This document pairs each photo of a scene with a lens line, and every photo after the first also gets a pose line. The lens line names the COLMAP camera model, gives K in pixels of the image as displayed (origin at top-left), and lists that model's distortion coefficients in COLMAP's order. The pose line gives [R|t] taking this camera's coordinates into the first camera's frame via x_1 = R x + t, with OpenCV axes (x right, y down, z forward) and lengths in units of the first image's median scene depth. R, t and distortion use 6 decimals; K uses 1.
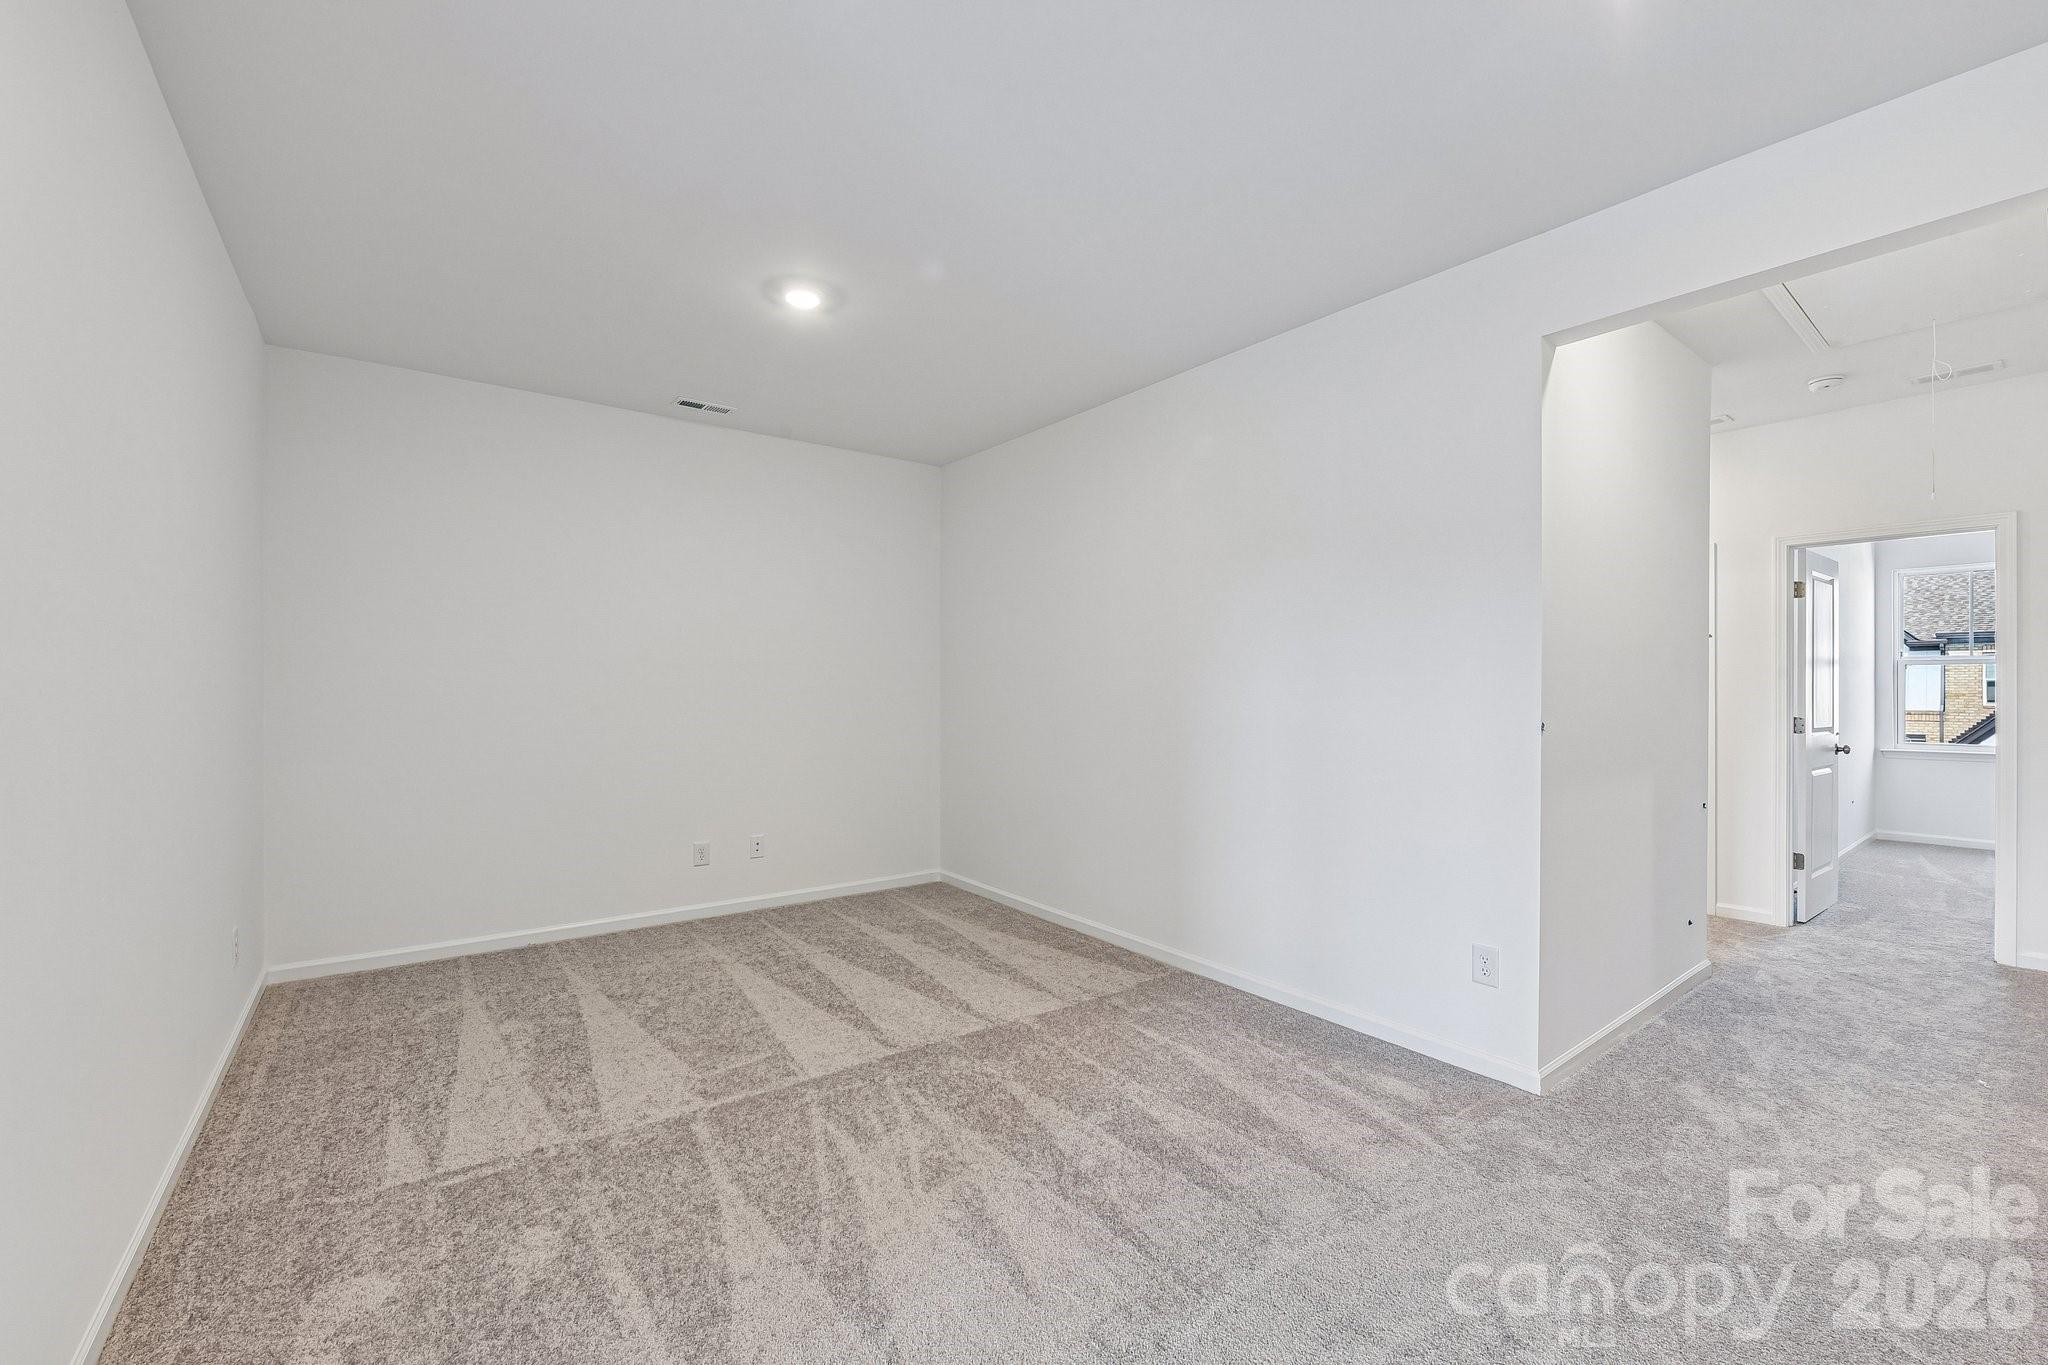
lens RADIAL K [[823.0, 0, 1025.0], [0, 823.0, 686.1], [0, 0, 1]] dist [-0.013078, -0.000391]
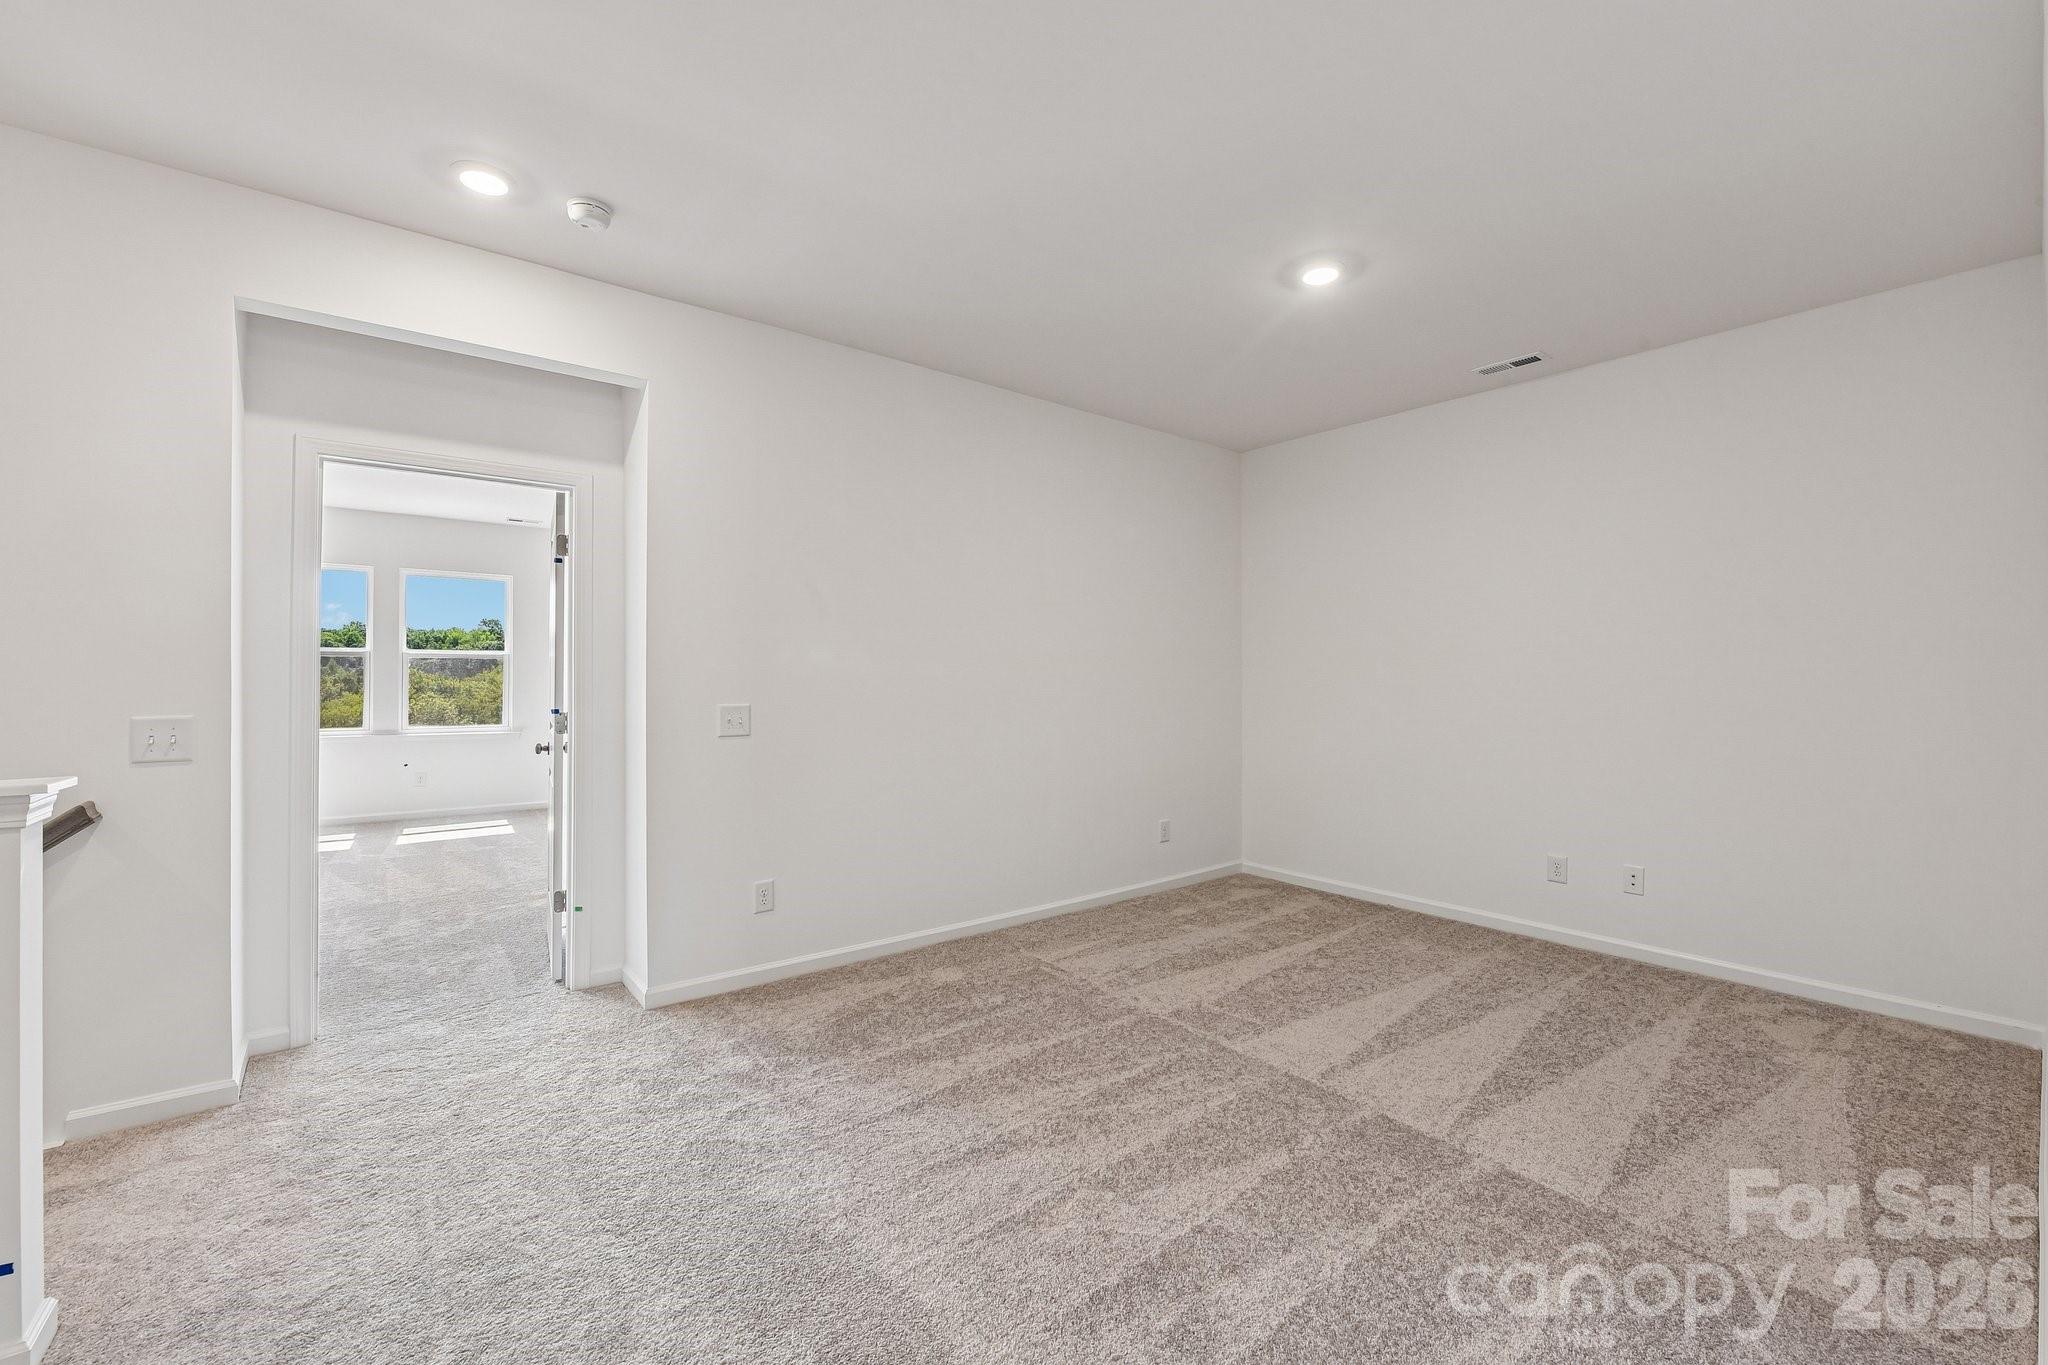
lens RADIAL K [[823.0, 0, 1024.9], [0, 823.0, 677.4], [0, 0, 1]] dist [-0.013078, -0.000391]
pose [[0.038417, -0.001387, -0.999261, 0.672714], [-0.001078, 0.999998, -0.001429, 0.004844], [0.999261, 0.001132, 0.038416, 0.600241]]
